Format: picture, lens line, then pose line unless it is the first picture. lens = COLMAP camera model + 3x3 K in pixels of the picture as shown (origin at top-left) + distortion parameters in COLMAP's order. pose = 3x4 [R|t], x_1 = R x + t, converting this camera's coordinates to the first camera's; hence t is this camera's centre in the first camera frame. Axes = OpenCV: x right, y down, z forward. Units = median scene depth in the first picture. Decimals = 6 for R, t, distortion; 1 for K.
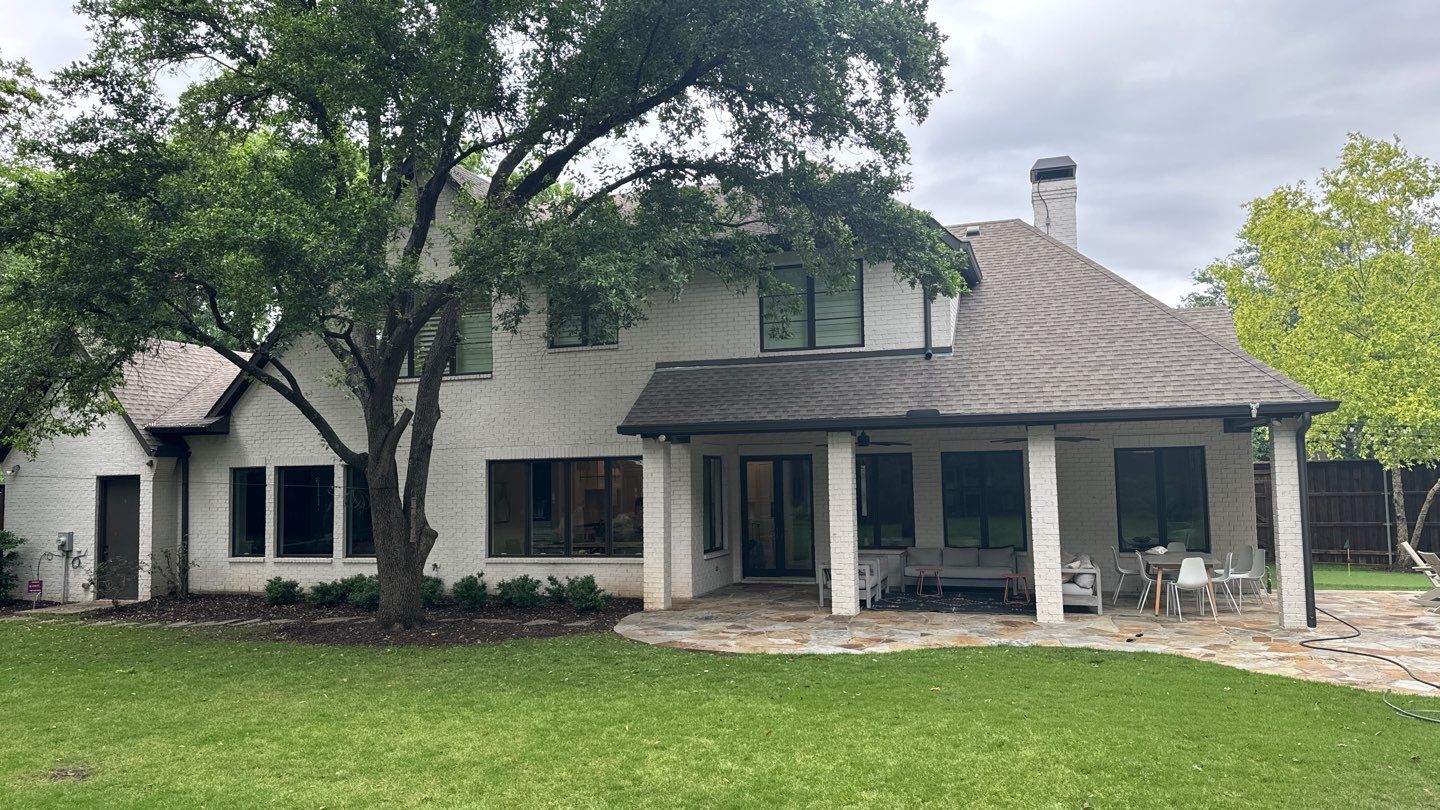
lens RADIAL K [[1030.6, 0, 725.3], [0, 1030.6, 415.3], [0, 0, 1]] dist [0.048715, -0.021931]
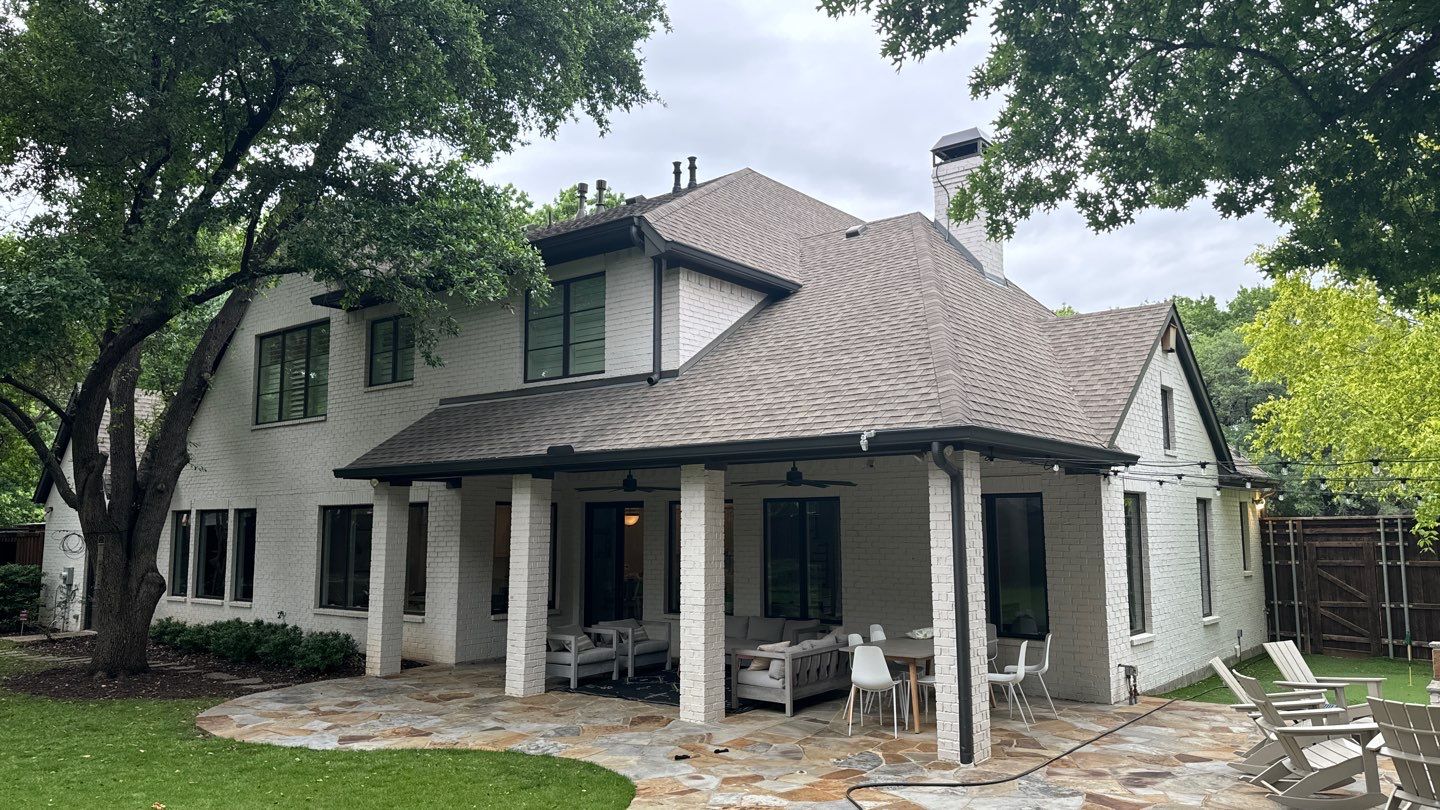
lens RADIAL K [[1030.6, 0, 719.3], [0, 1030.6, 394.1], [0, 0, 1]] dist [0.048715, -0.021931]
pose [[0.947672, -0.030495, -0.317787, 0.444086], [0.011159, 0.997983, -0.062489, 0.004401], [0.319052, 0.055673, 0.946101, 0.205808]]
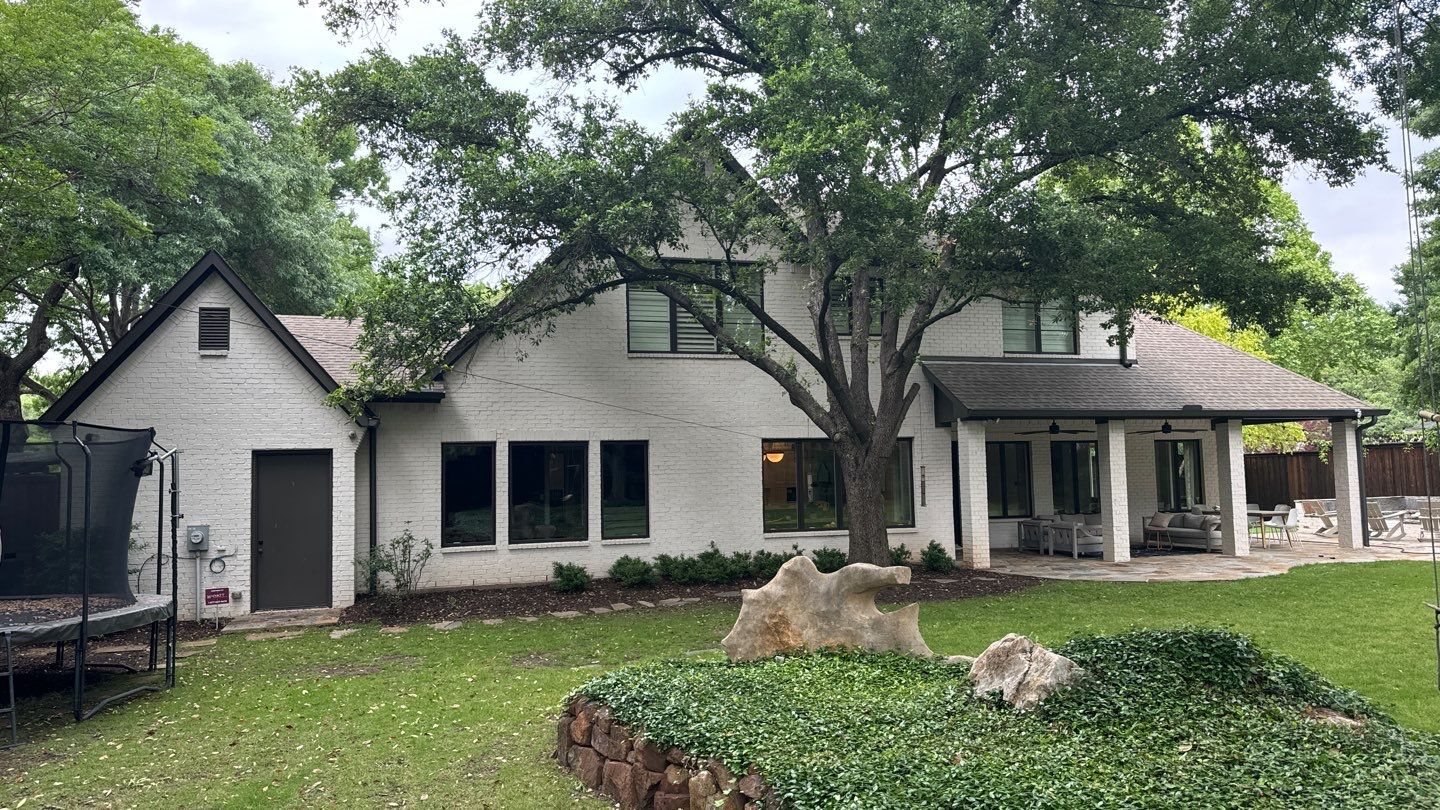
lens RADIAL K [[1030.6, 0, 718.4], [0, 1030.6, 408.7], [0, 0, 1]] dist [0.048715, -0.021931]
pose [[0.804417, 0.035037, 0.593031, -0.894496], [-0.032967, 0.999354, -0.014325, 0.030571], [-0.593150, -0.008028, 0.805052, 0.204541]]
